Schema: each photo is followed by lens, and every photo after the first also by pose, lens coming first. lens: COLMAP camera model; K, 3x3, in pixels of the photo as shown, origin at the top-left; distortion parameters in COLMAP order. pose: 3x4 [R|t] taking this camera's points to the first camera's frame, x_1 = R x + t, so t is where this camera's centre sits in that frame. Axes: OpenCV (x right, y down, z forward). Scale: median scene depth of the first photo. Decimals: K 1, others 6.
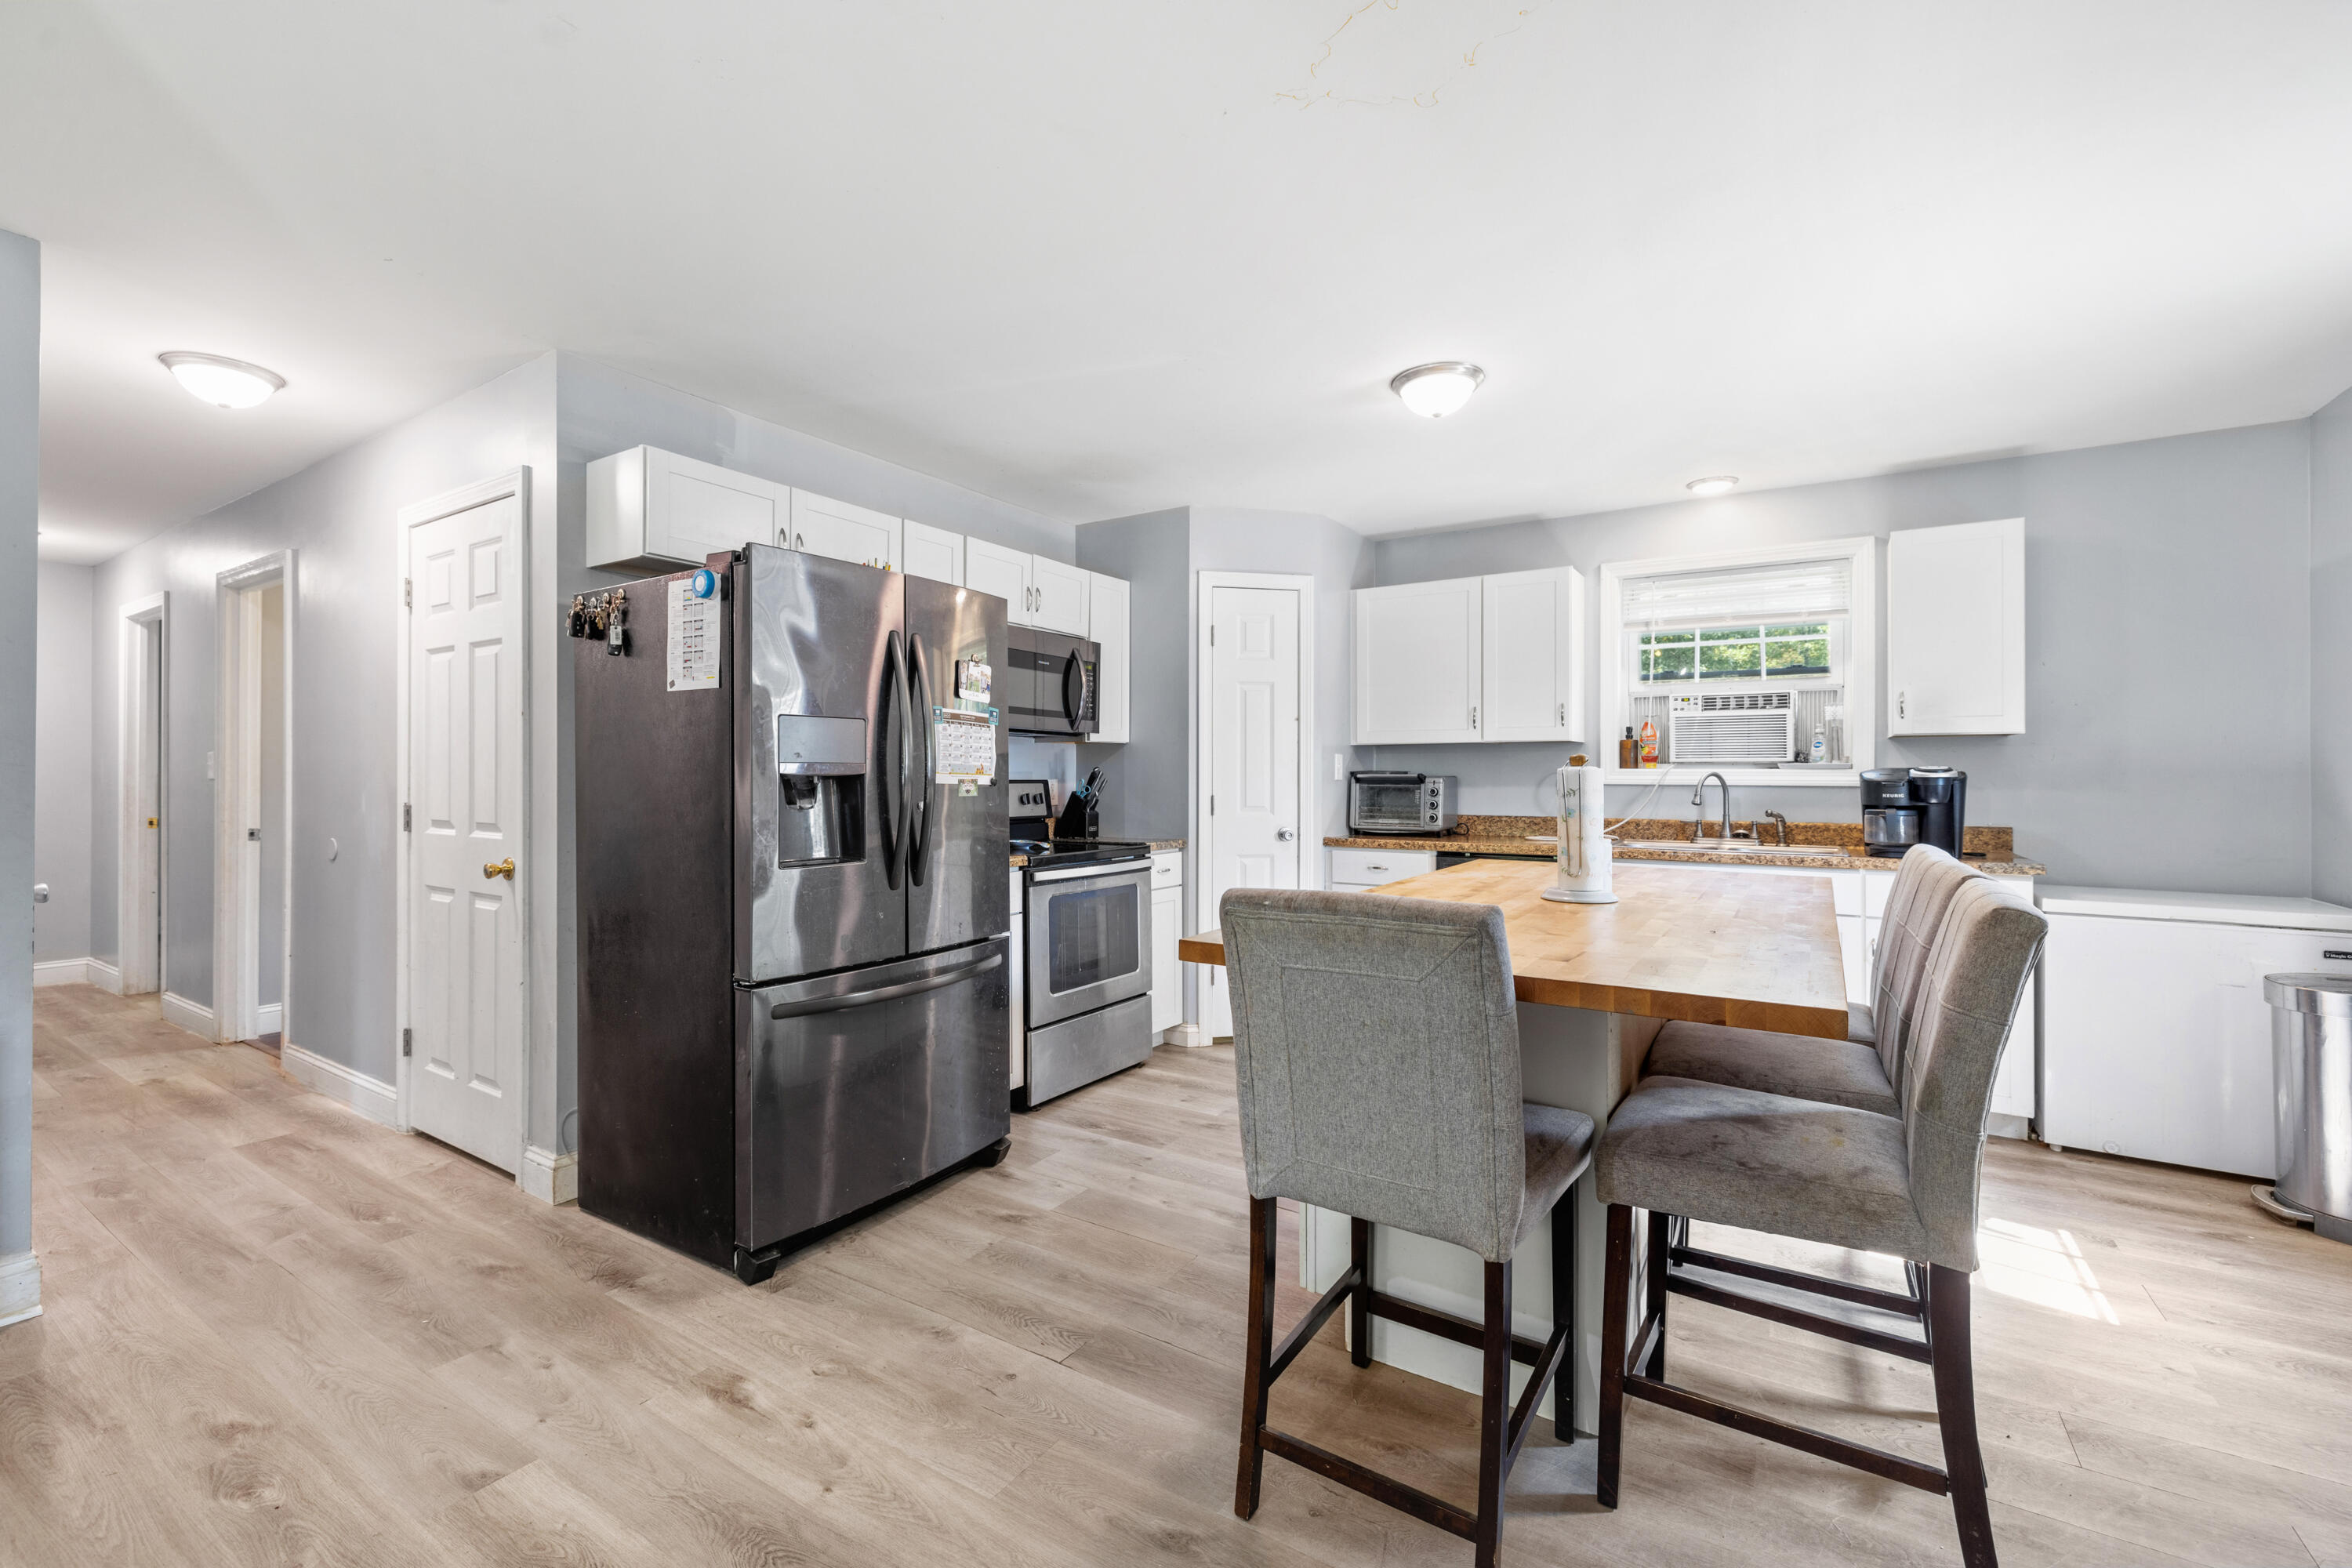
lens RADIAL K [[983.9, 0, 1172.7], [0, 983.9, 771.8], [0, 0, 1]] dist [-0.003921, 0.000851]
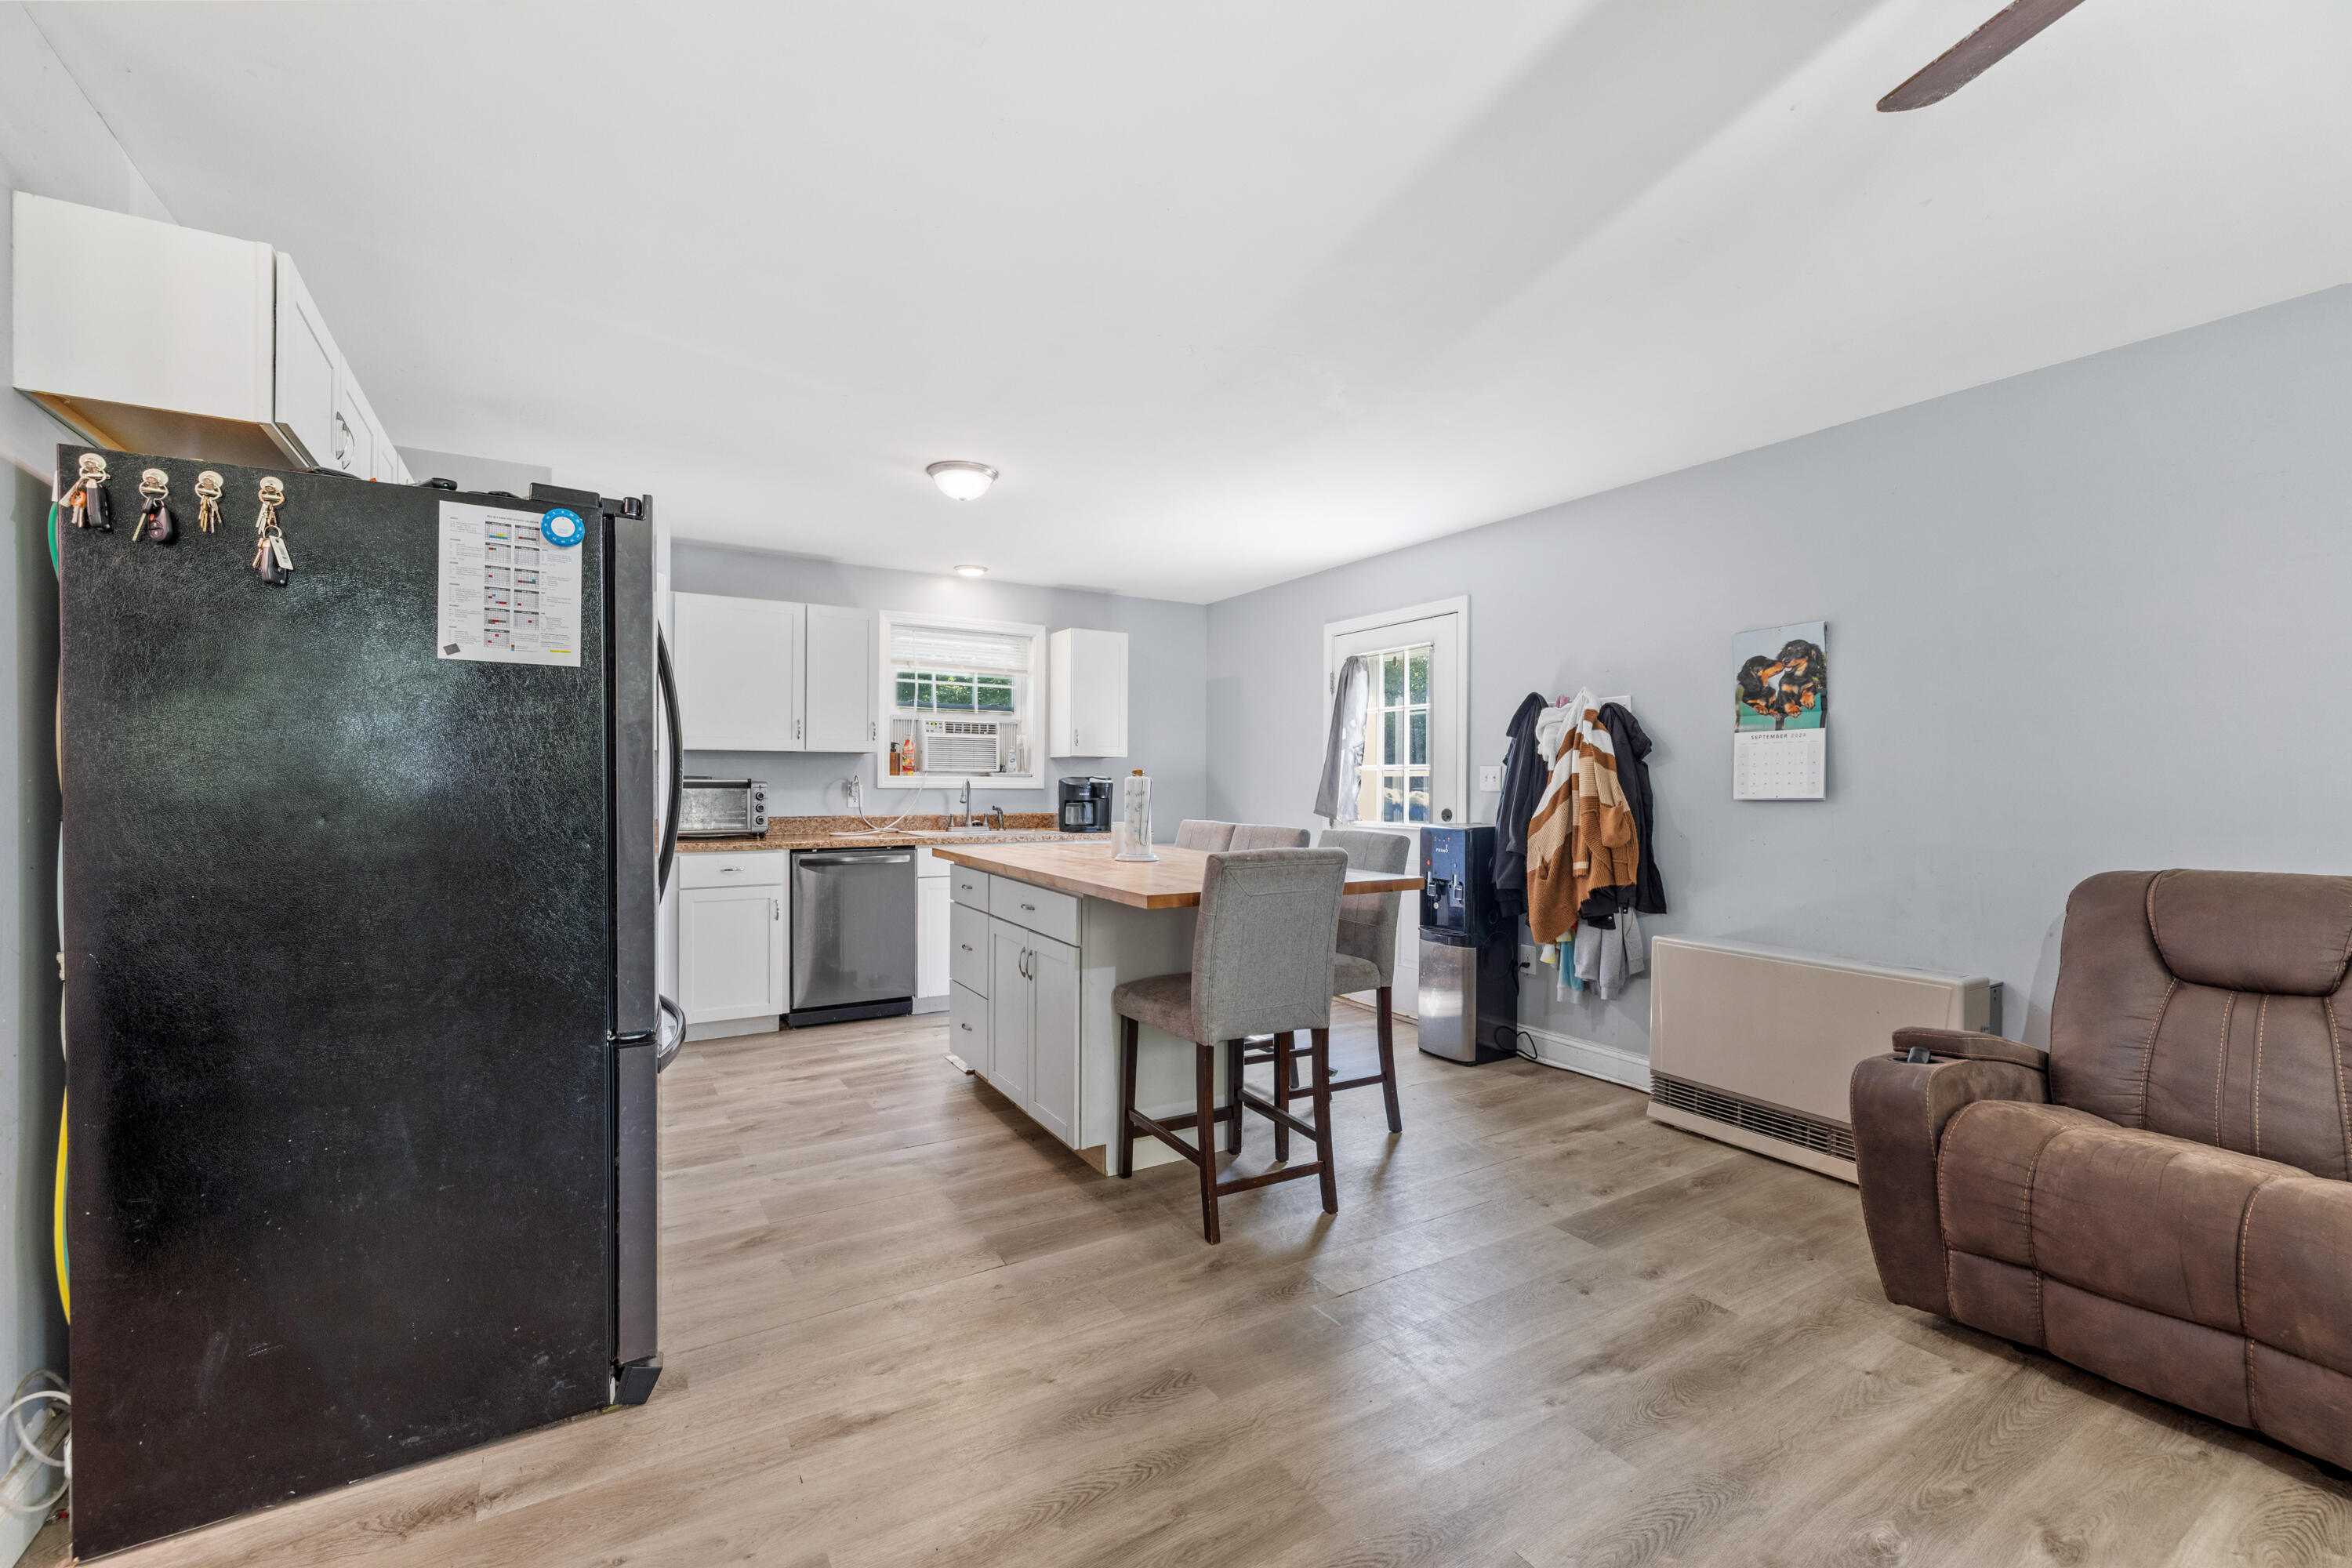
lens RADIAL K [[983.9, 0, 1157.2], [0, 983.9, 785.2], [0, 0, 1]] dist [-0.003921, 0.000851]
pose [[0.447461, -0.001964, 0.894301, -0.568494], [-0.006515, 0.999964, 0.005456, 0.000065], [-0.894280, -0.008268, 0.447432, 0.149411]]
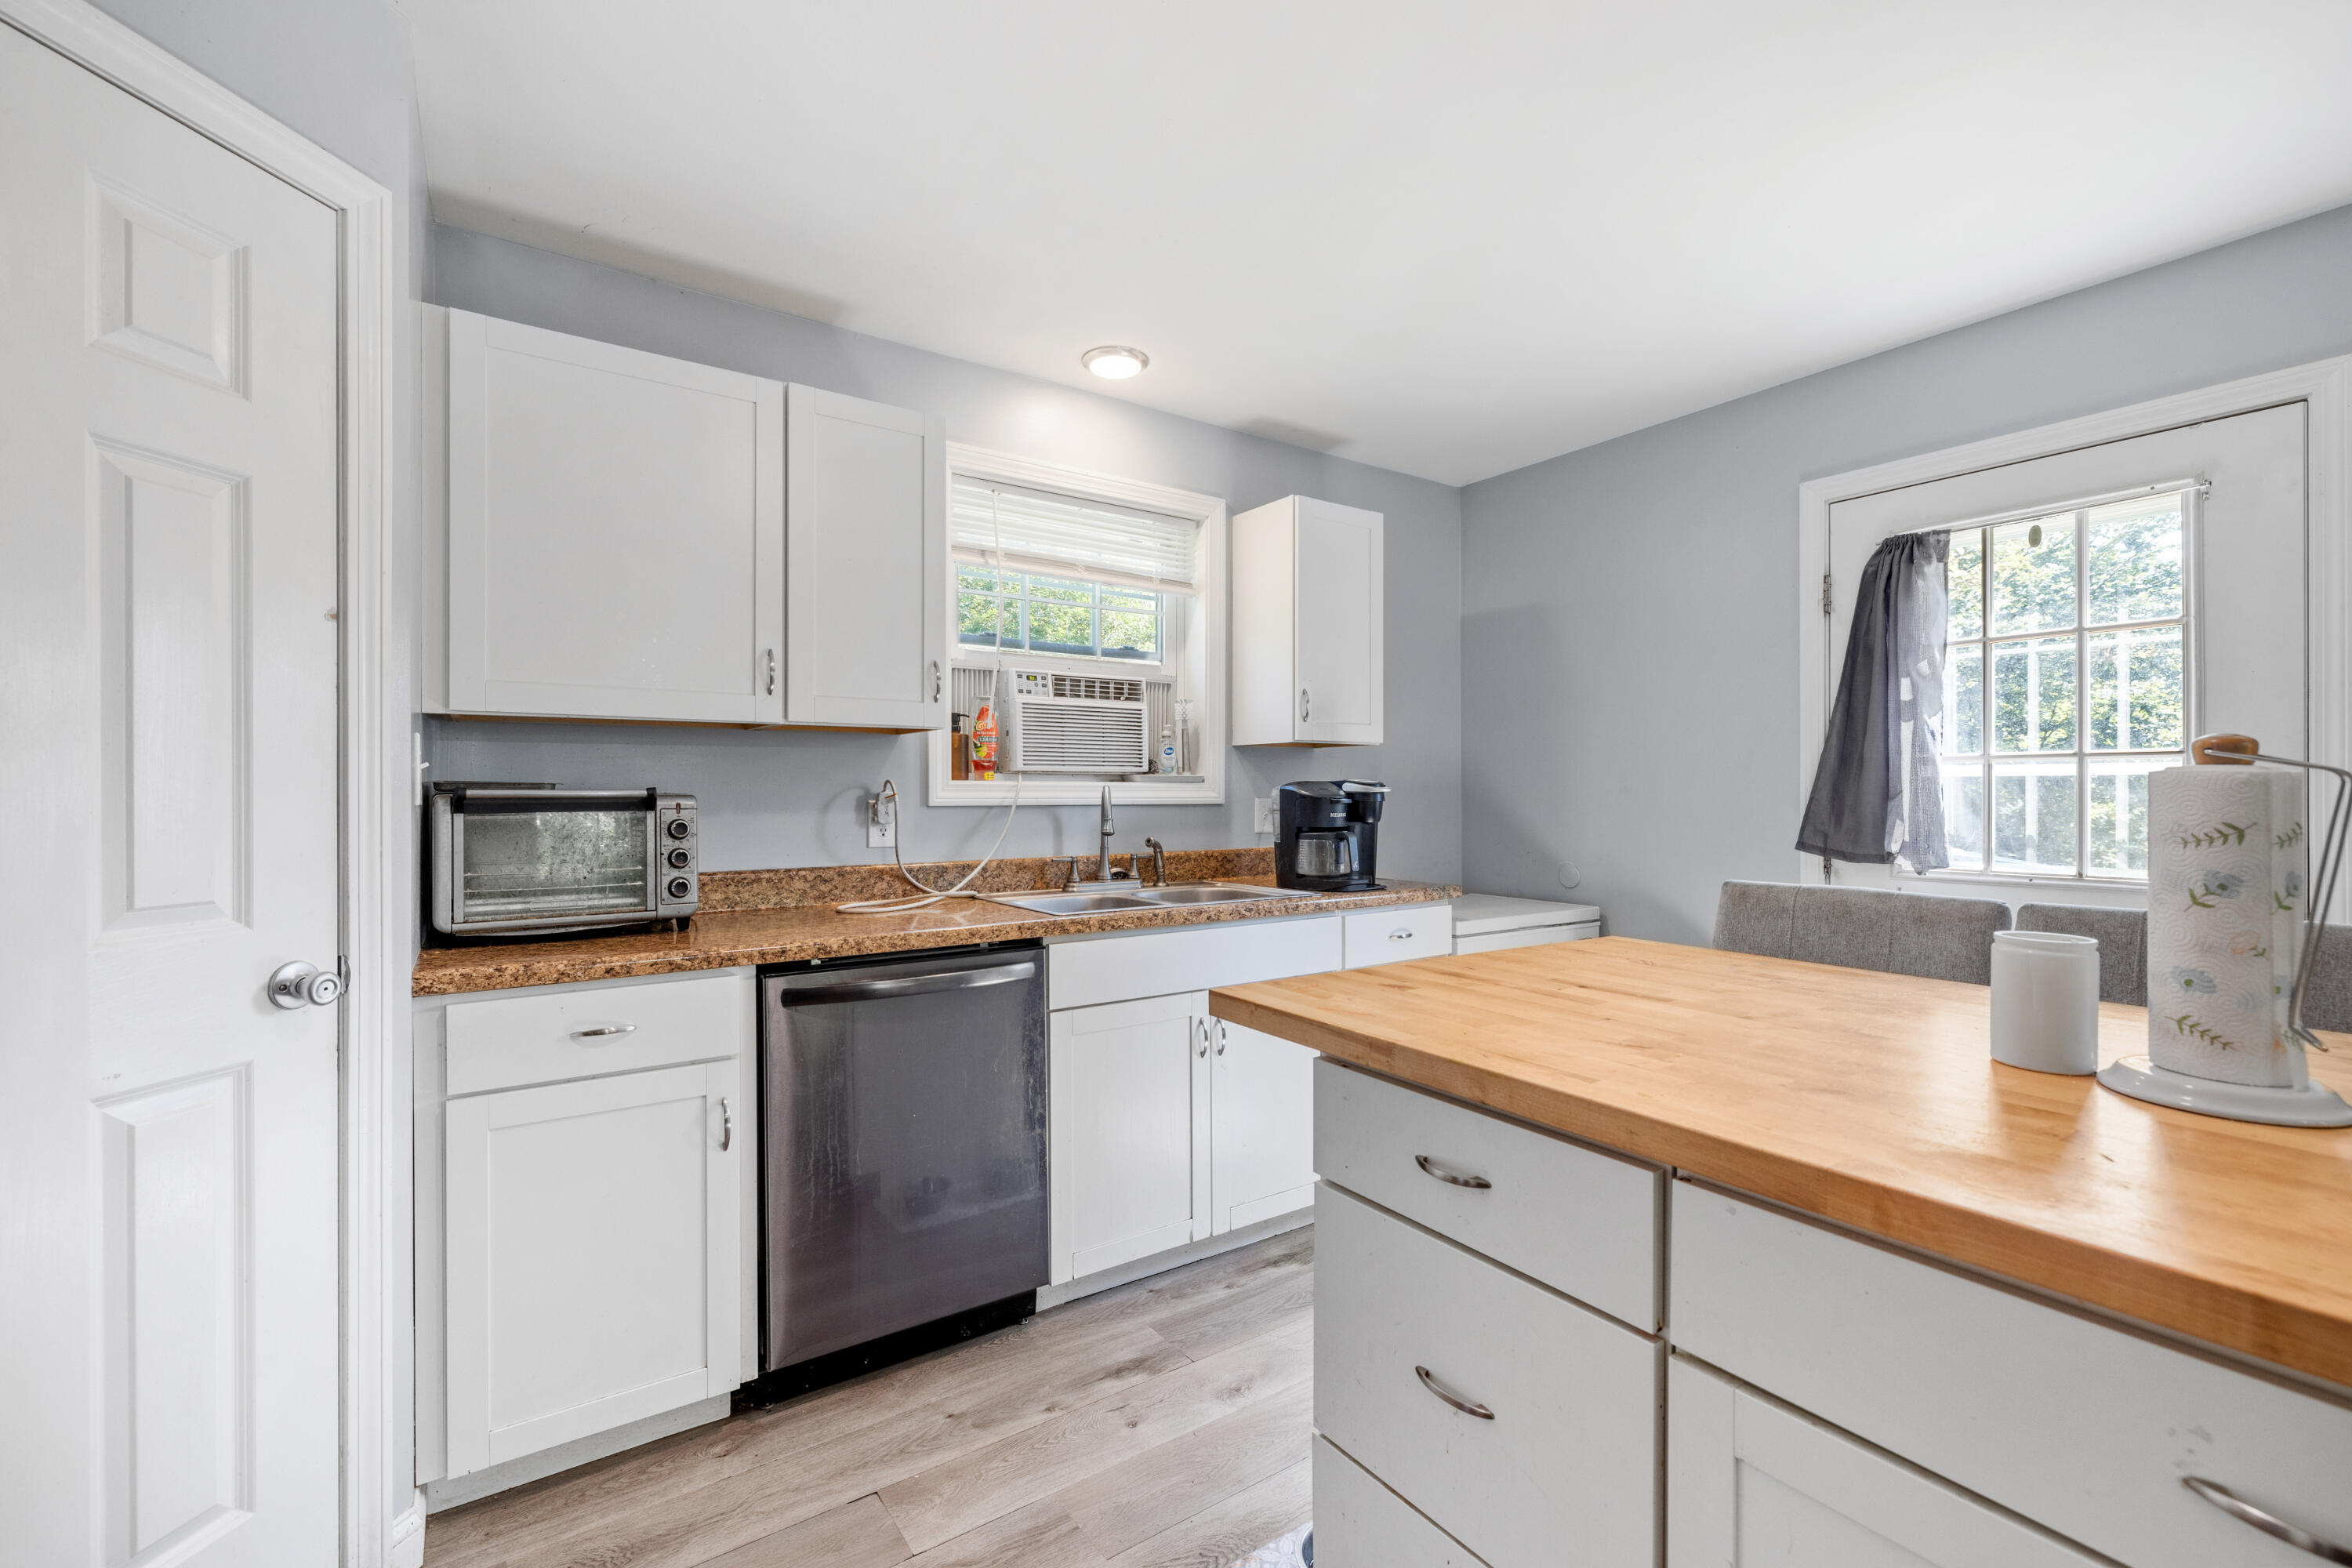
lens RADIAL K [[983.9, 0, 1149.2], [0, 983.9, 794.9], [0, 0, 1]] dist [-0.003921, 0.000851]
pose [[0.397448, -0.005294, 0.917609, -0.066669], [-0.000990, 0.999980, 0.006198, 0.002427], [-0.917624, -0.003372, 0.397435, 0.711858]]
